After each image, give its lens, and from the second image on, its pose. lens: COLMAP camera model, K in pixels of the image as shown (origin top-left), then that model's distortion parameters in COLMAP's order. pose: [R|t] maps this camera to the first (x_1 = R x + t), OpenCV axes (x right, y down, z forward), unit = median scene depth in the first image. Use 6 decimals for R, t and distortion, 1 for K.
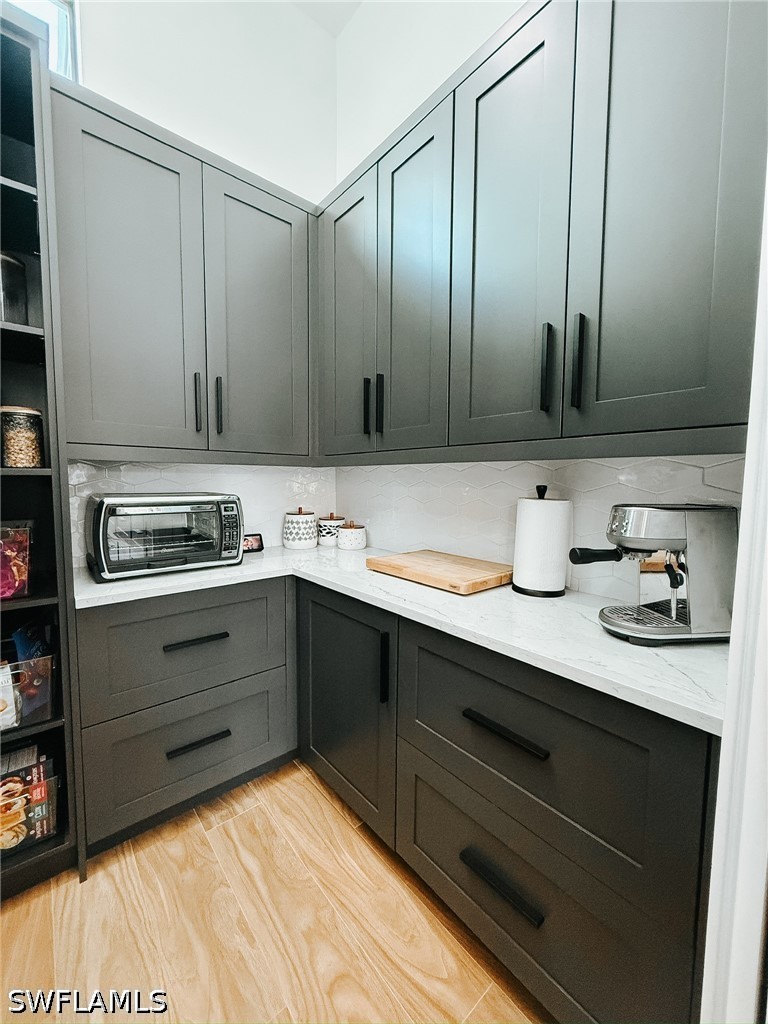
lens RADIAL K [[403.5, 0, 384.0], [0, 403.5, 512.0], [0, 0, 1]] dist [-0.000284, -0.000060]
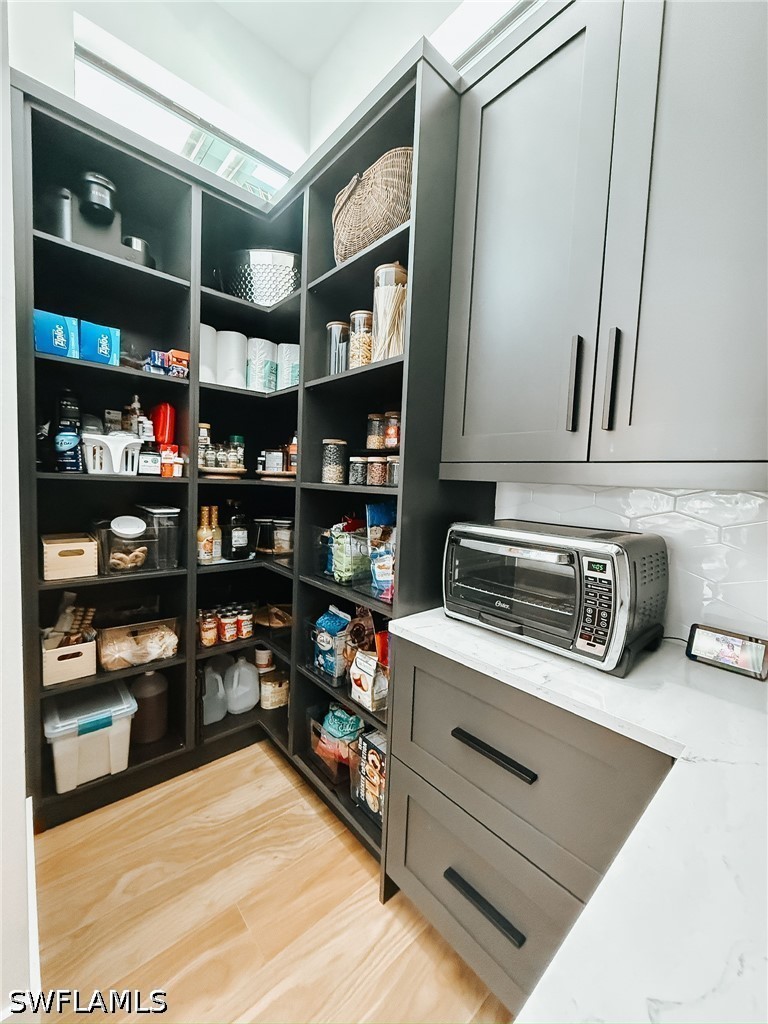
lens RADIAL K [[403.5, 0, 384.0], [0, 403.5, 512.0], [0, 0, 1]] dist [-0.000284, -0.000060]
pose [[0.023624, 0.067988, -0.997406, 0.168095], [-0.120206, 0.990640, 0.064680, -0.094459], [0.992468, 0.118366, 0.031575, 0.799191]]
